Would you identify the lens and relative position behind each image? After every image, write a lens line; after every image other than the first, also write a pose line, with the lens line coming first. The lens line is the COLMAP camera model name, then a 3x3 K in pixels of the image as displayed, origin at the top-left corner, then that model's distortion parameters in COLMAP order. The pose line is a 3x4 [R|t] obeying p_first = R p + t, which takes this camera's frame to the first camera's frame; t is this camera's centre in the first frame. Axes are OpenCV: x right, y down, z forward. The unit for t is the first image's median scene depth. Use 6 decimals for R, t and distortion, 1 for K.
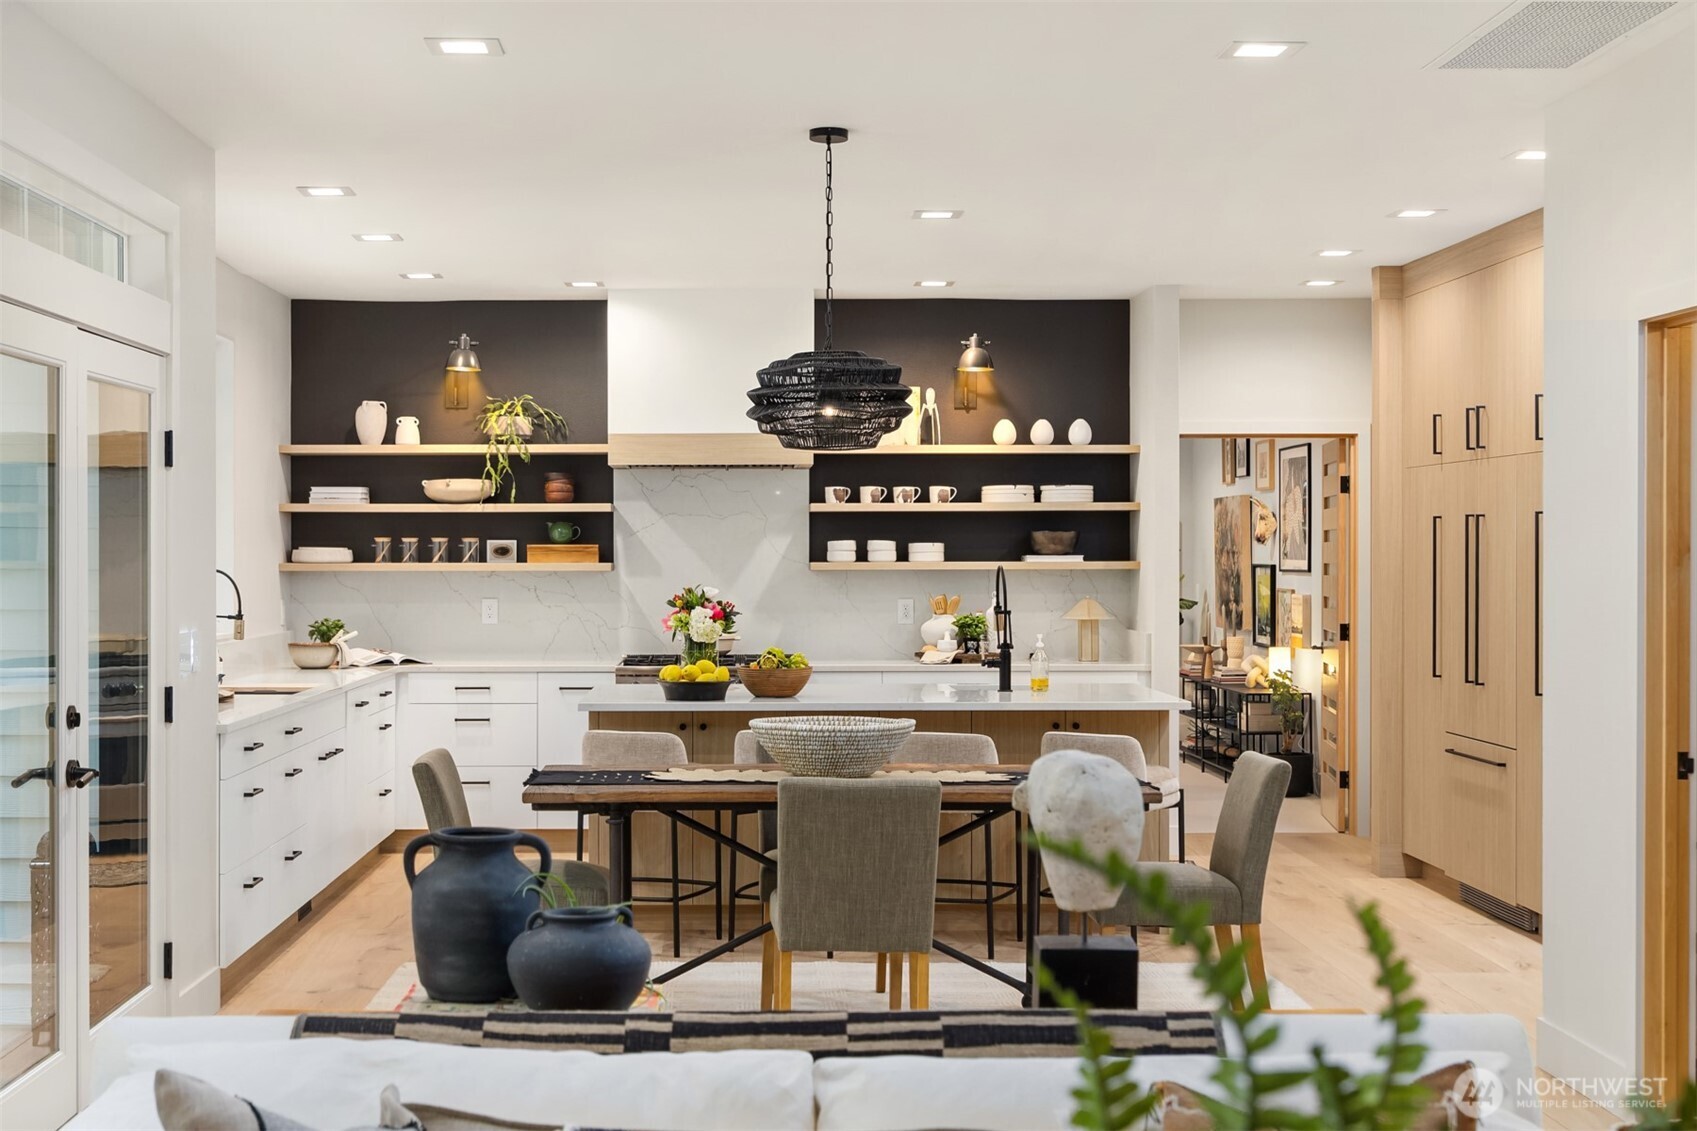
lens RADIAL K [[2448.6, 0, 846.9], [0, 2448.6, 563.0], [0, 0, 1]] dist [-0.091218, 0.000000]
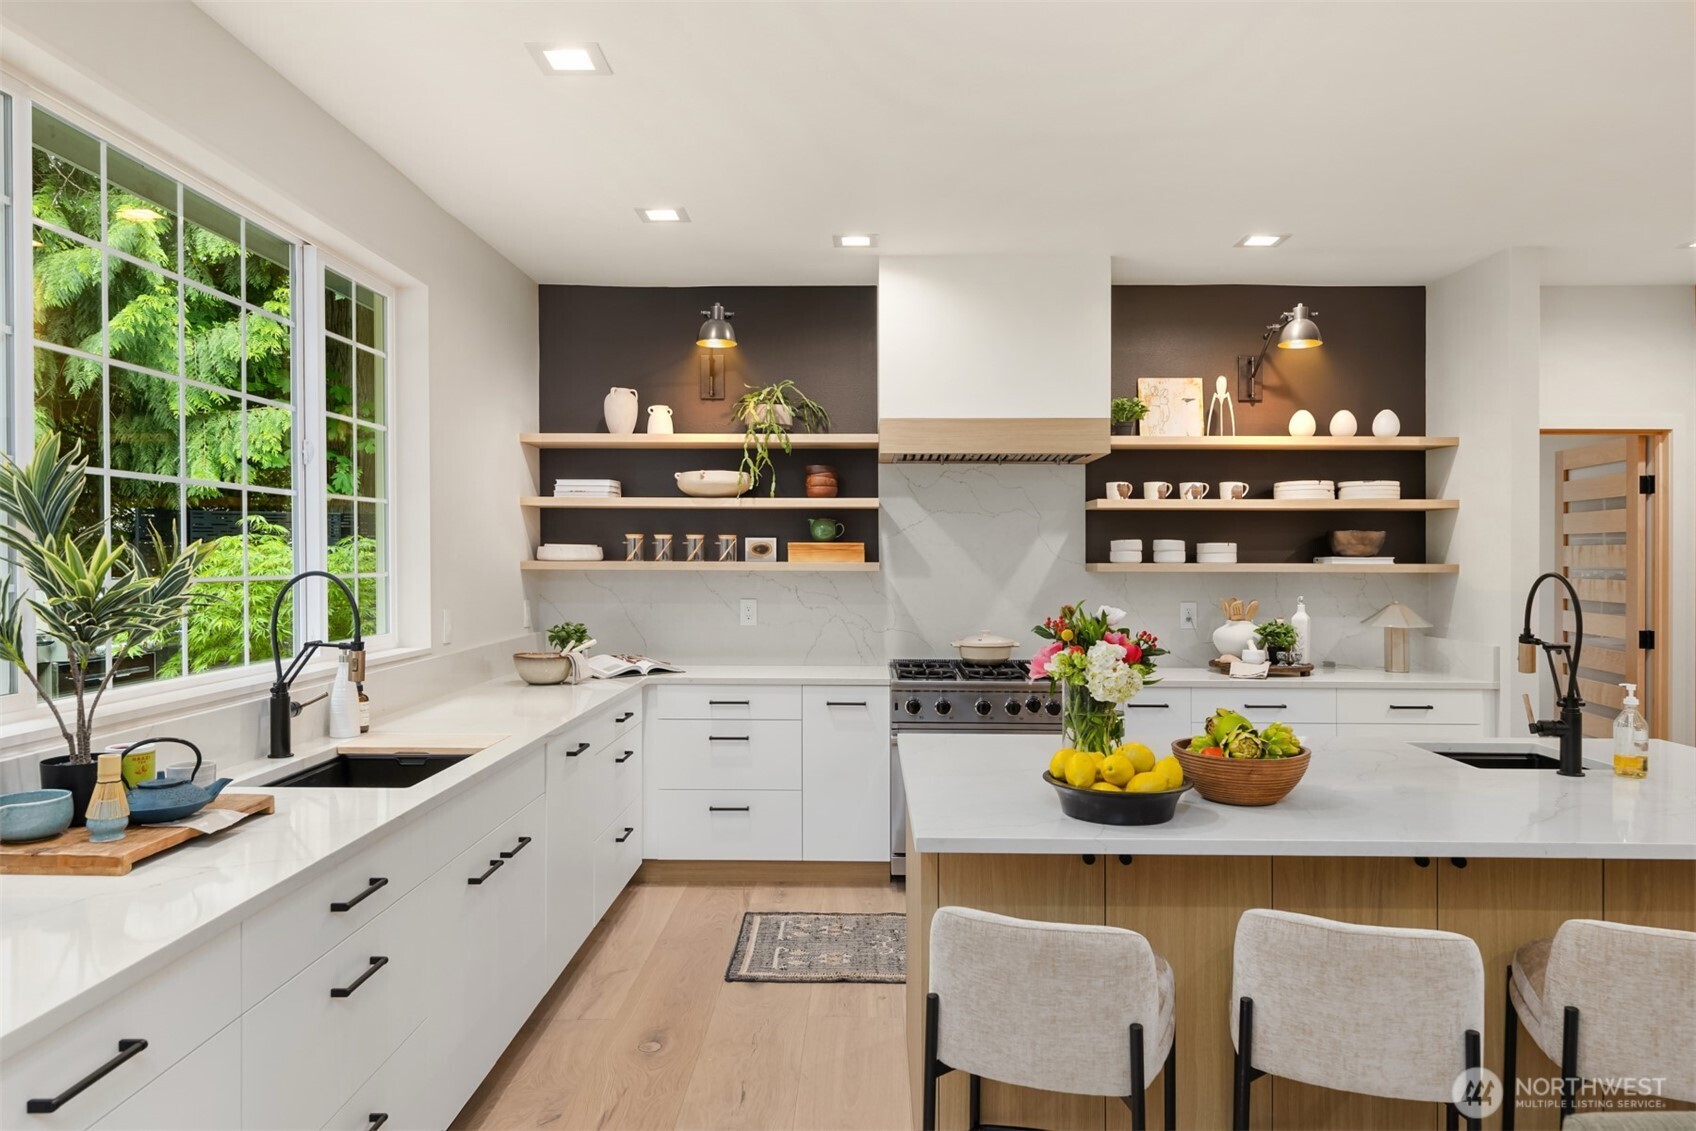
lens RADIAL K [[1180.4, 0, 901.8], [0, 1180.4, 639.7], [0, 0, 1]] dist [-0.020039, -0.002913]
pose [[0.999831, 0.006584, -0.017193, -0.079317], [-0.005412, 0.997717, 0.067313, -0.001019], [0.017597, -0.067209, 0.997584, 0.548046]]
